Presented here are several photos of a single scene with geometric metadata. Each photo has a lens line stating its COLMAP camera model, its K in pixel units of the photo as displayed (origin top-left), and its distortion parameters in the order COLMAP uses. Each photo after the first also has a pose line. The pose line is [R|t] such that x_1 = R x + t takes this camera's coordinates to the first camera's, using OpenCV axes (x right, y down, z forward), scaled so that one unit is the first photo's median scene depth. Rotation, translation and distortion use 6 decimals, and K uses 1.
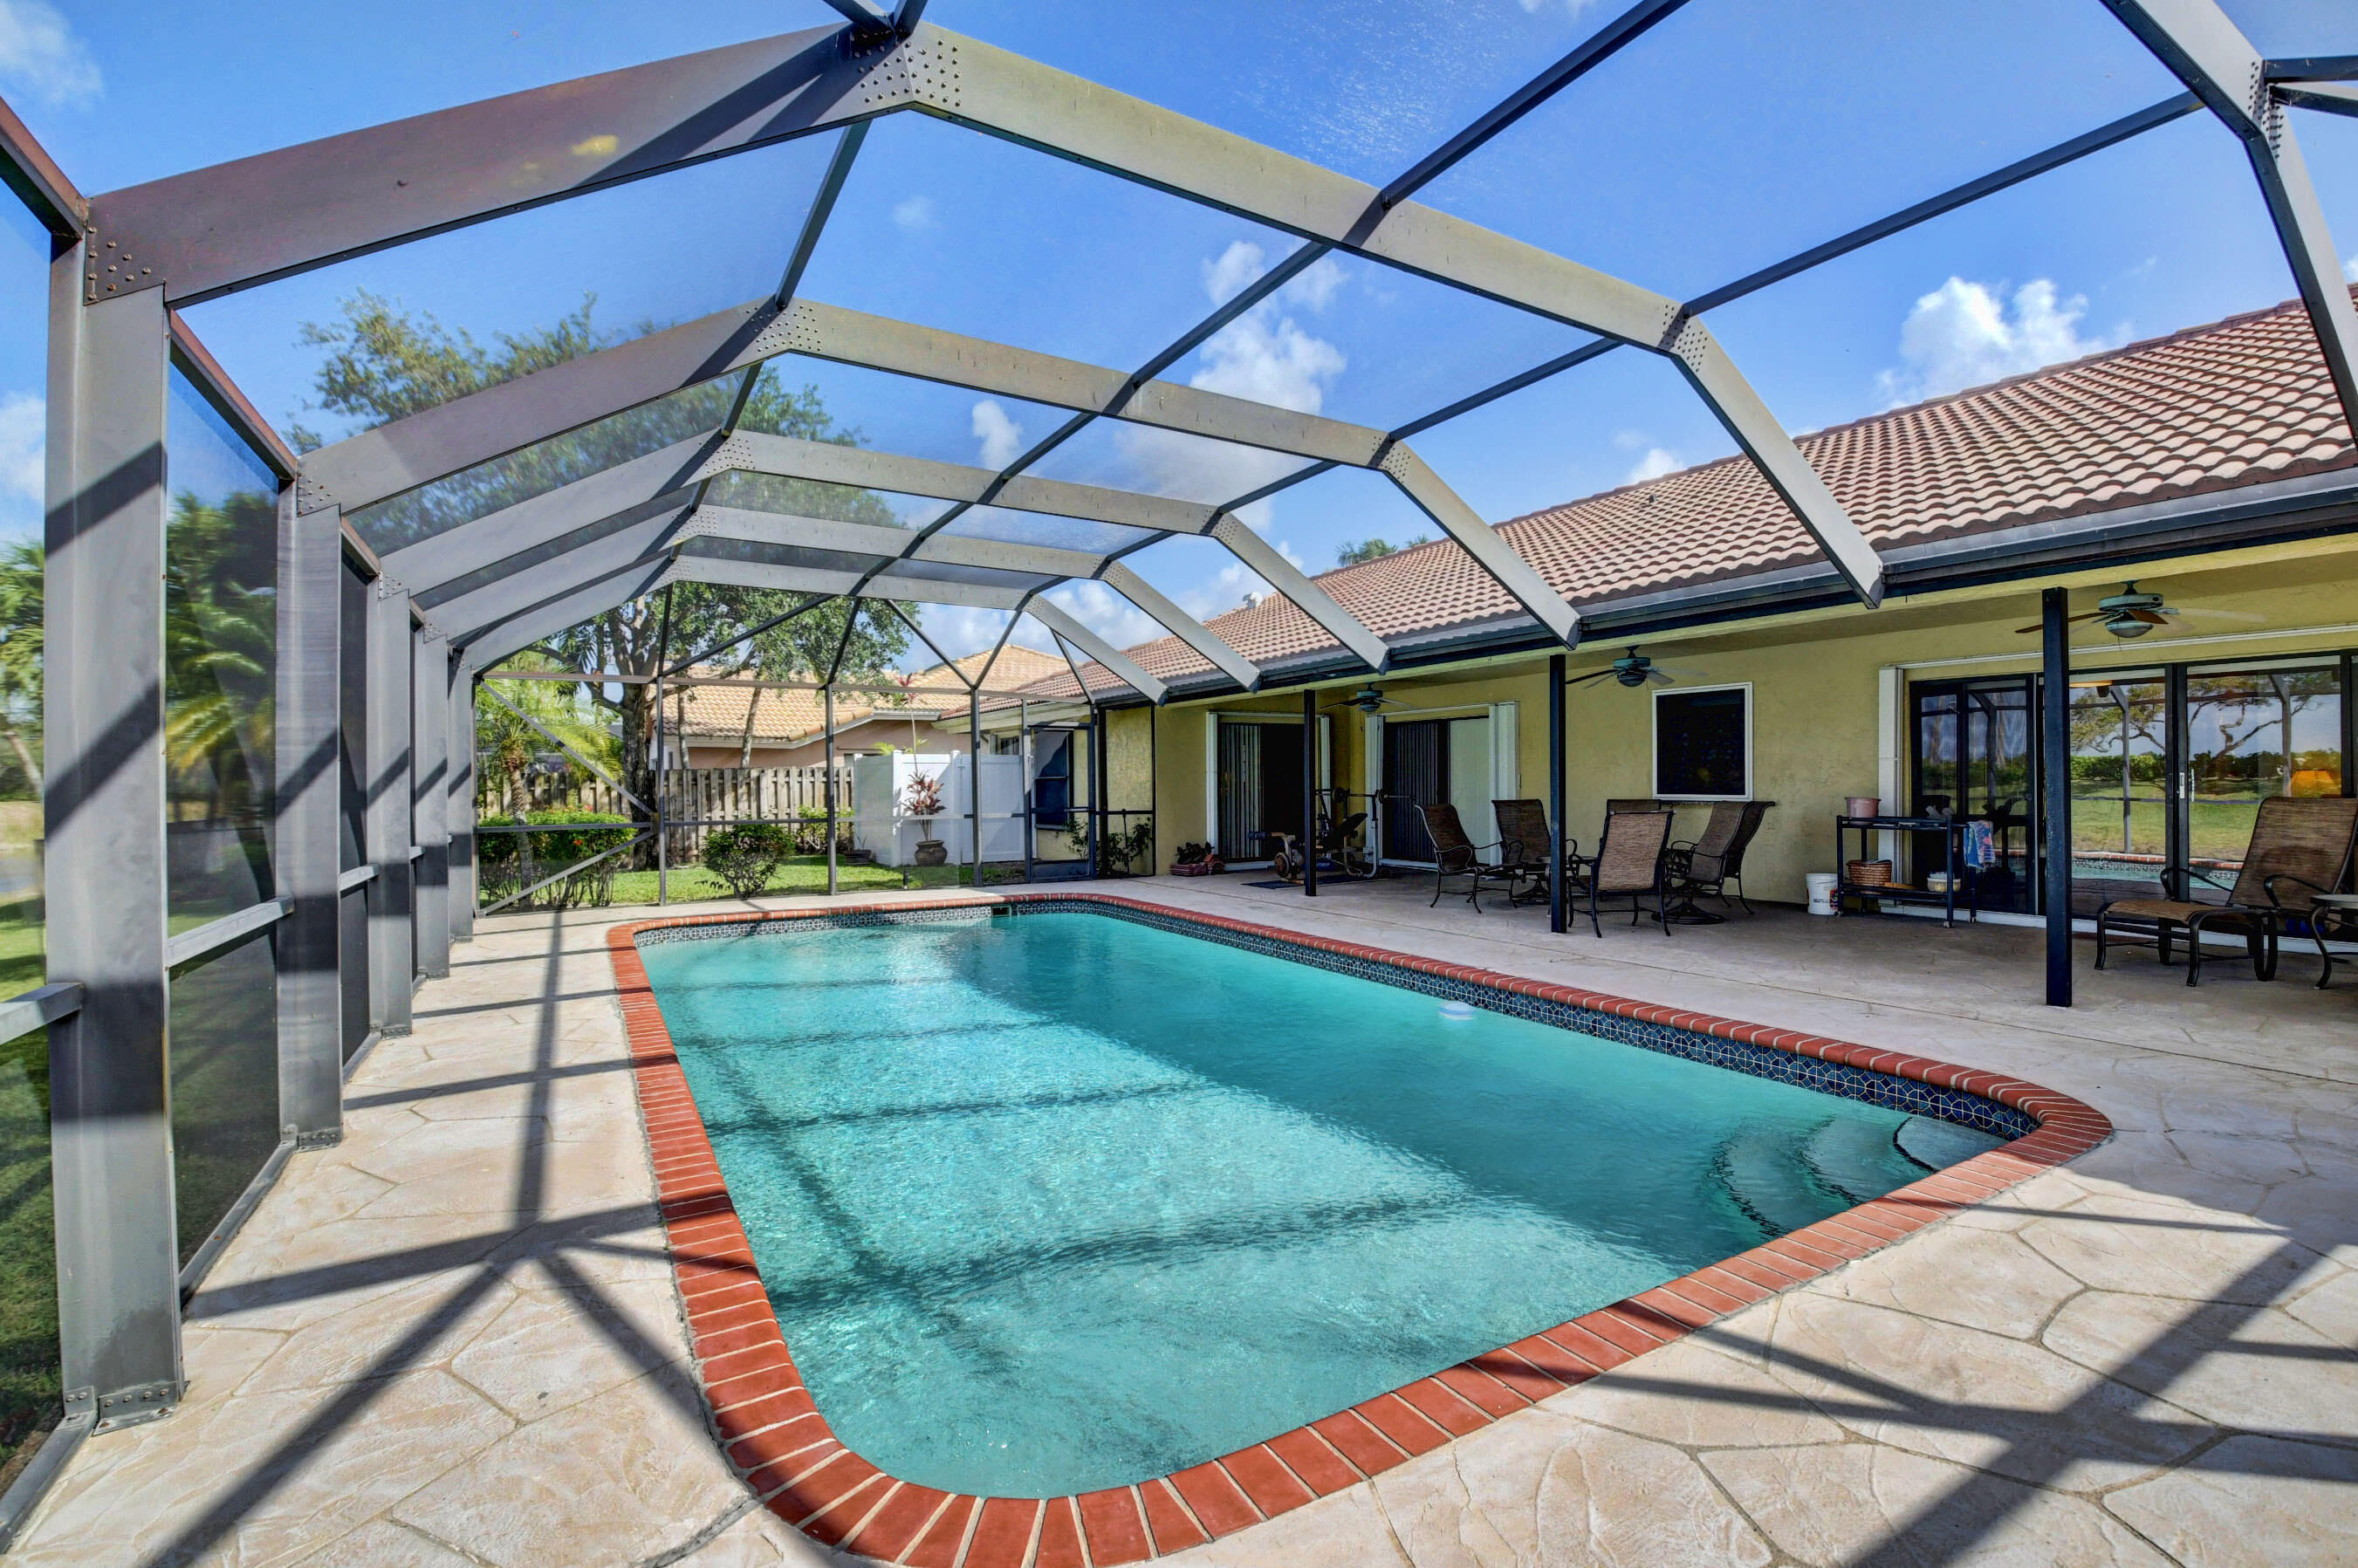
lens RADIAL K [[1045.3, 0, 1179.0], [0, 1045.3, 784.0], [0, 0, 1]] dist [0.020931, -0.019974]
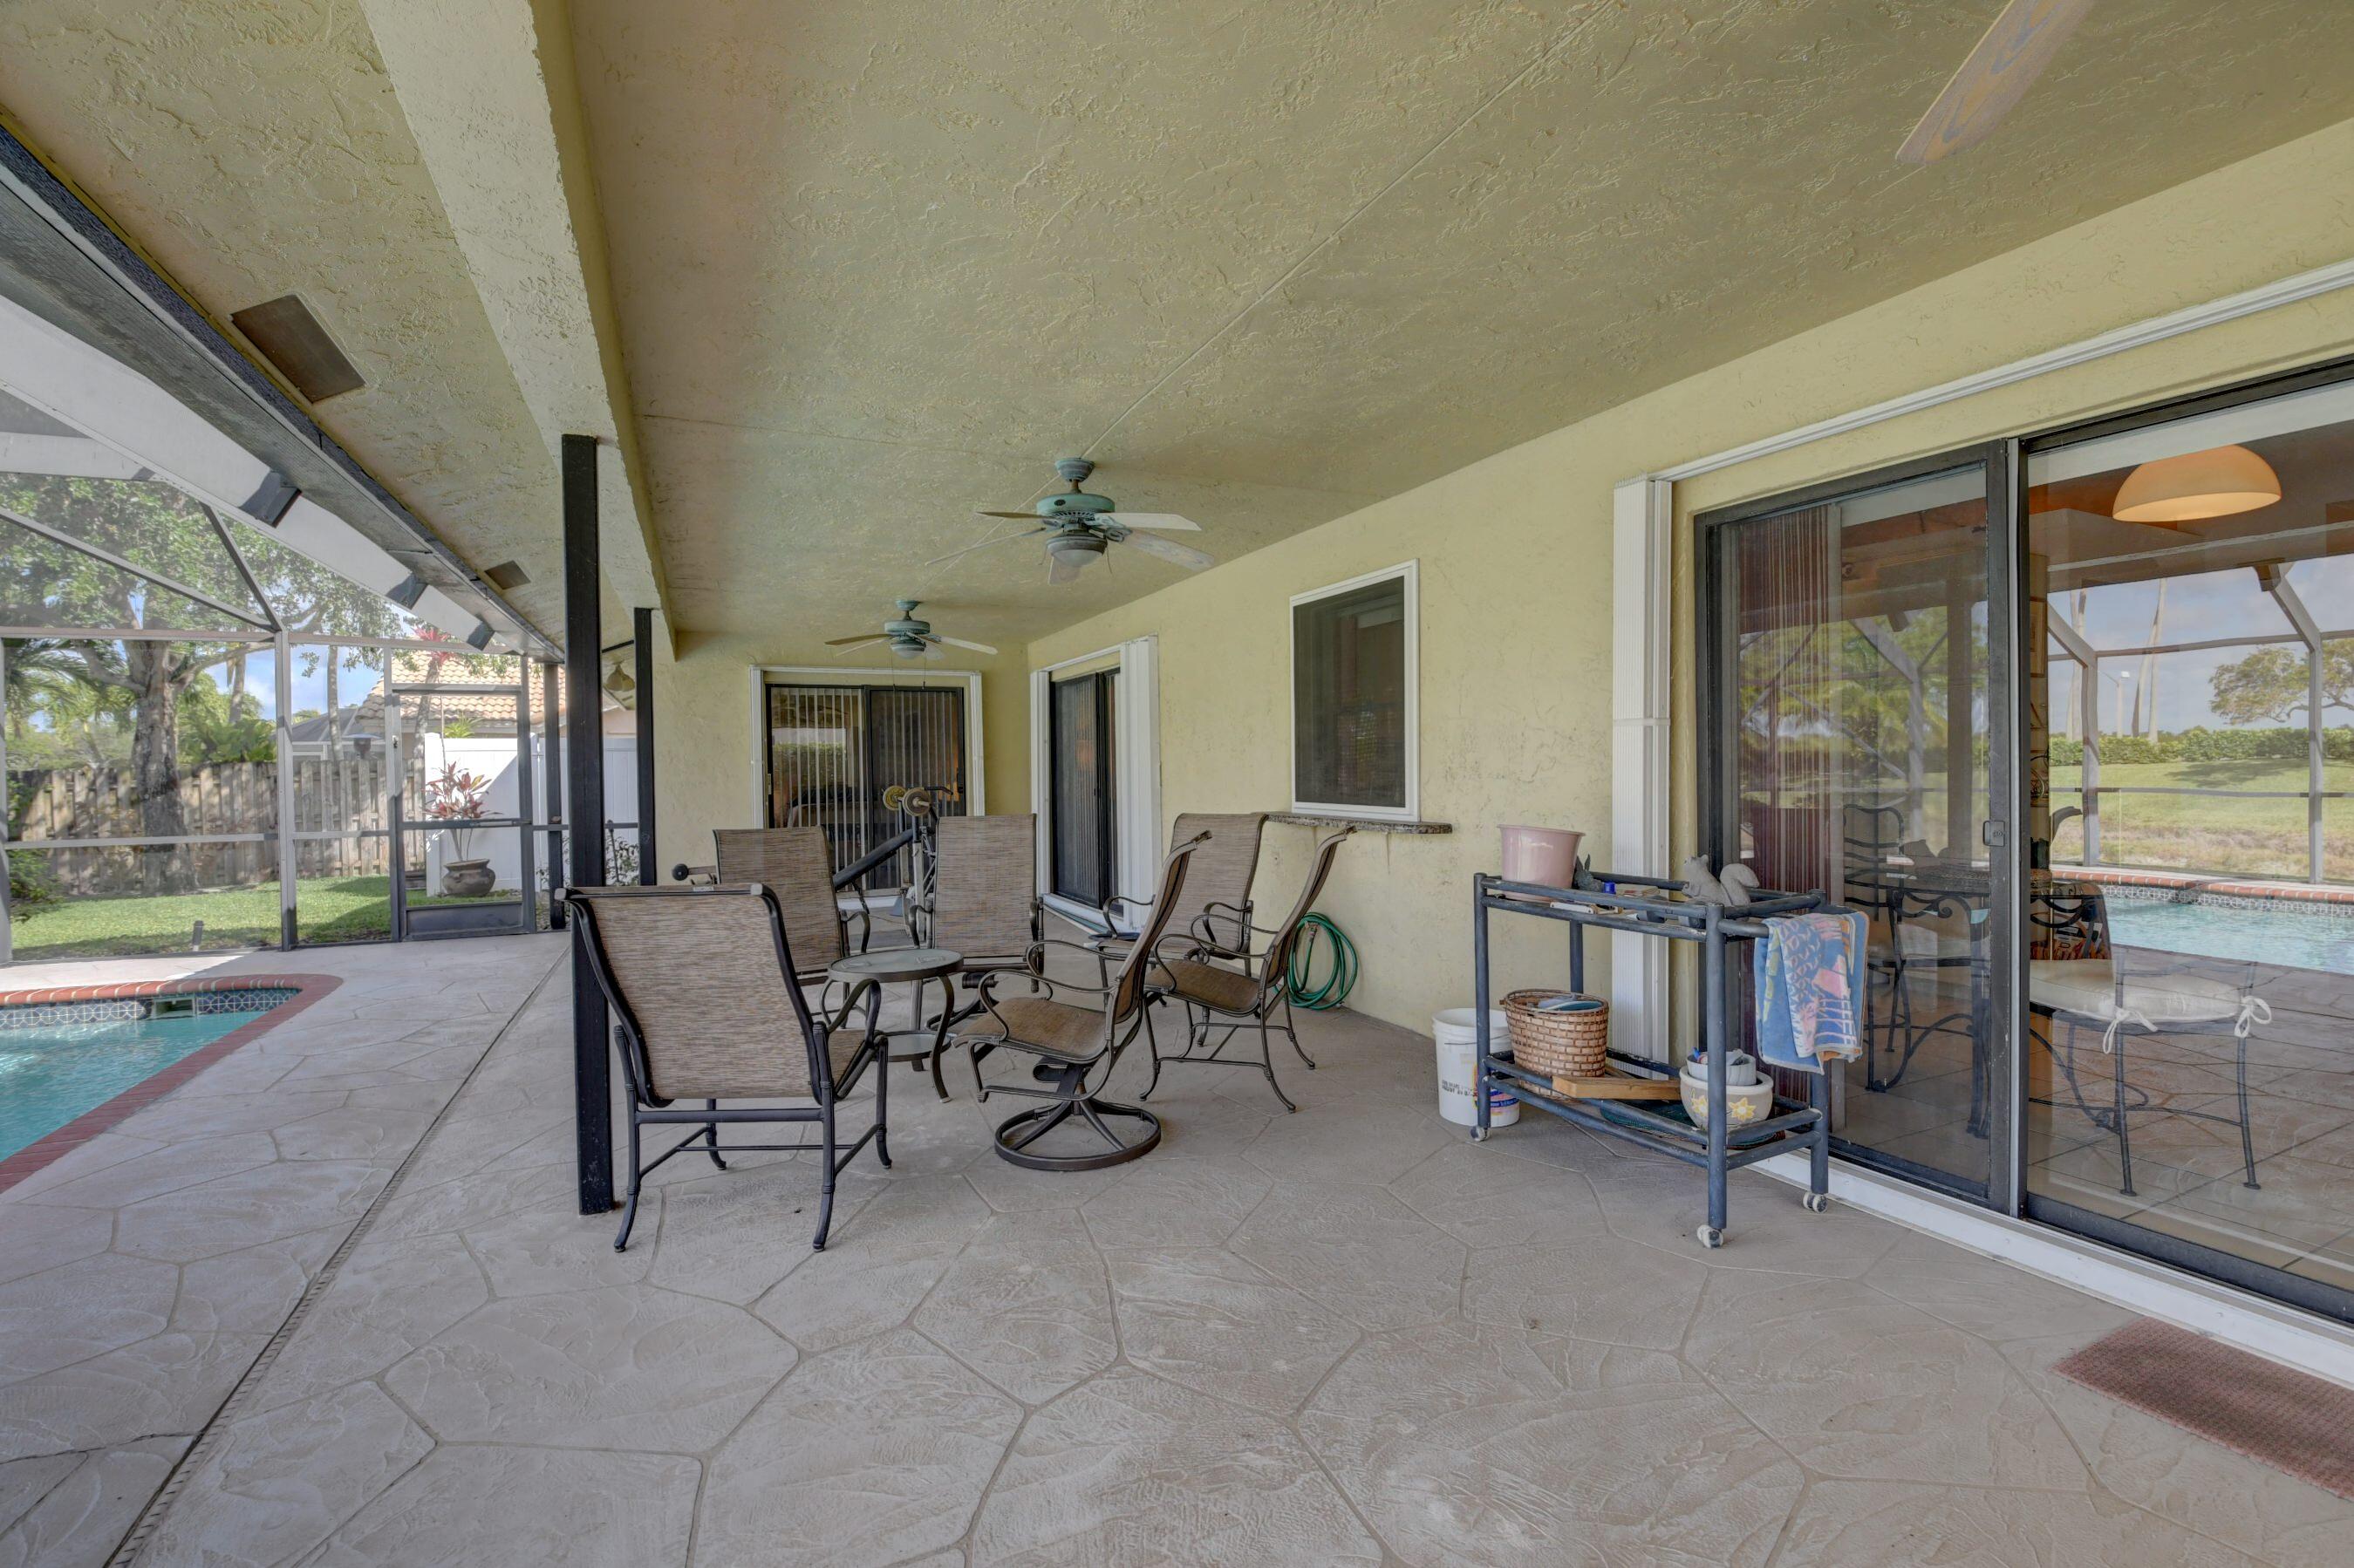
lens RADIAL K [[1084.0, 0, 1177.0], [0, 1084.0, 784.0], [0, 0, 1]] dist [-0.003529, -0.000268]
pose [[0.997000, -0.001809, -0.077383, 0.438040], [0.002698, 0.999932, 0.011385, -0.004829], [0.077357, -0.011560, 0.996936, 0.484621]]
